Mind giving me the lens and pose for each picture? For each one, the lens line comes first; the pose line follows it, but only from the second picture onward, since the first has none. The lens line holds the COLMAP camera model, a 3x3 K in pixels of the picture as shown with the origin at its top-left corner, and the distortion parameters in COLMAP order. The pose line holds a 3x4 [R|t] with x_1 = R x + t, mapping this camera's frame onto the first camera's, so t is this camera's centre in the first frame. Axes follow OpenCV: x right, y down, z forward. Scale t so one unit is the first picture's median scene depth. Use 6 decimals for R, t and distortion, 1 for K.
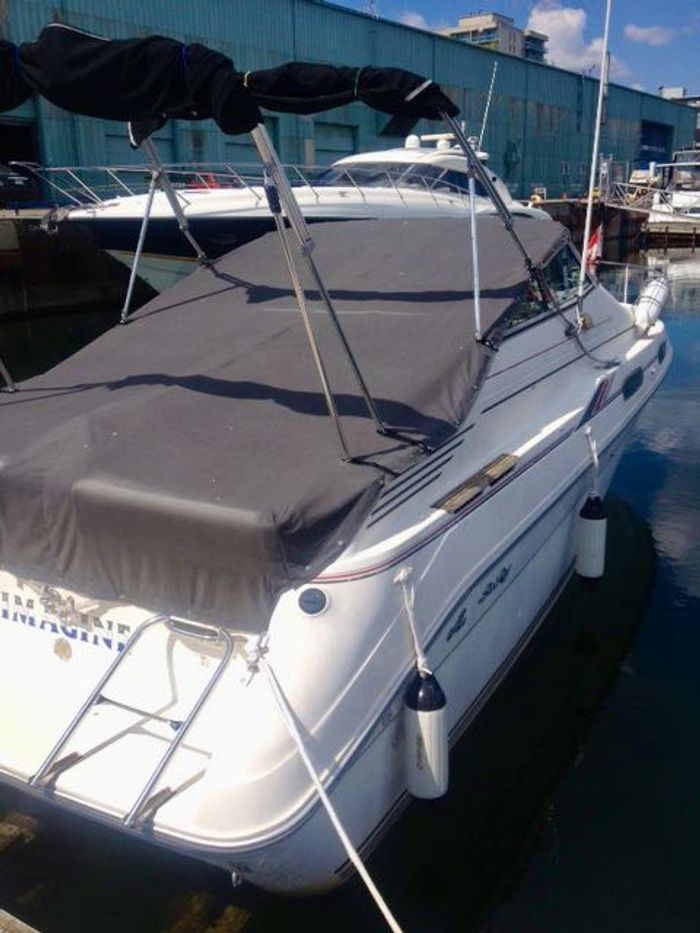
lens RADIAL K [[822.8, 0, 350.0], [0, 822.8, 466.5], [0, 0, 1]] dist [0.088446, -0.176635]
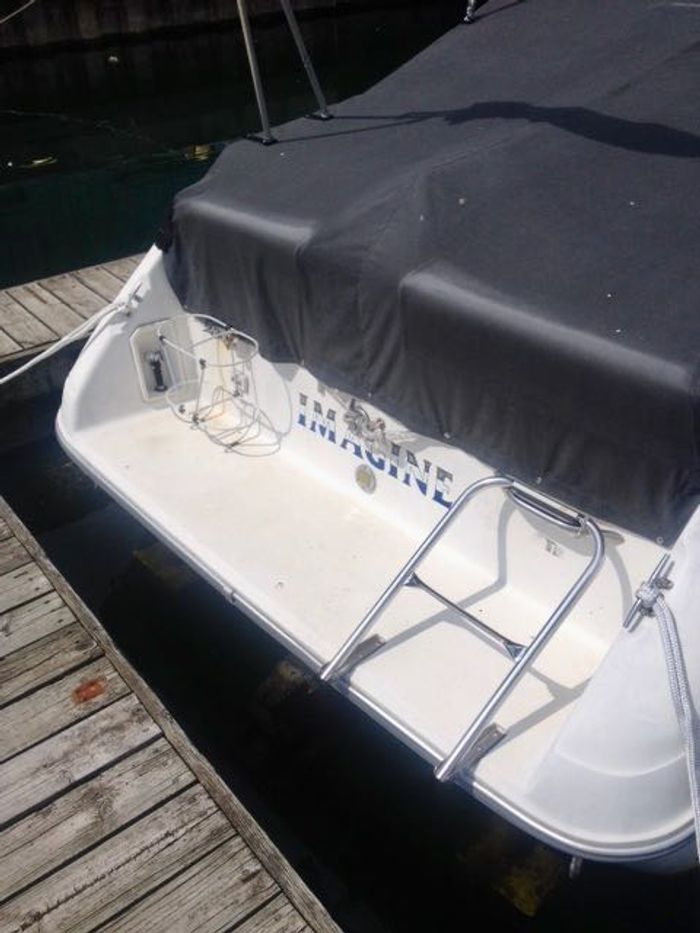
lens RADIAL K [[822.8, 0, 350.0], [0, 822.8, 466.5], [0, 0, 1]] dist [0.088446, -0.176635]
pose [[0.939461, 0.177265, -0.293242, -0.132767], [-0.076756, 0.942908, 0.324087, -0.048793], [0.333949, -0.281958, 0.899432, 0.291594]]
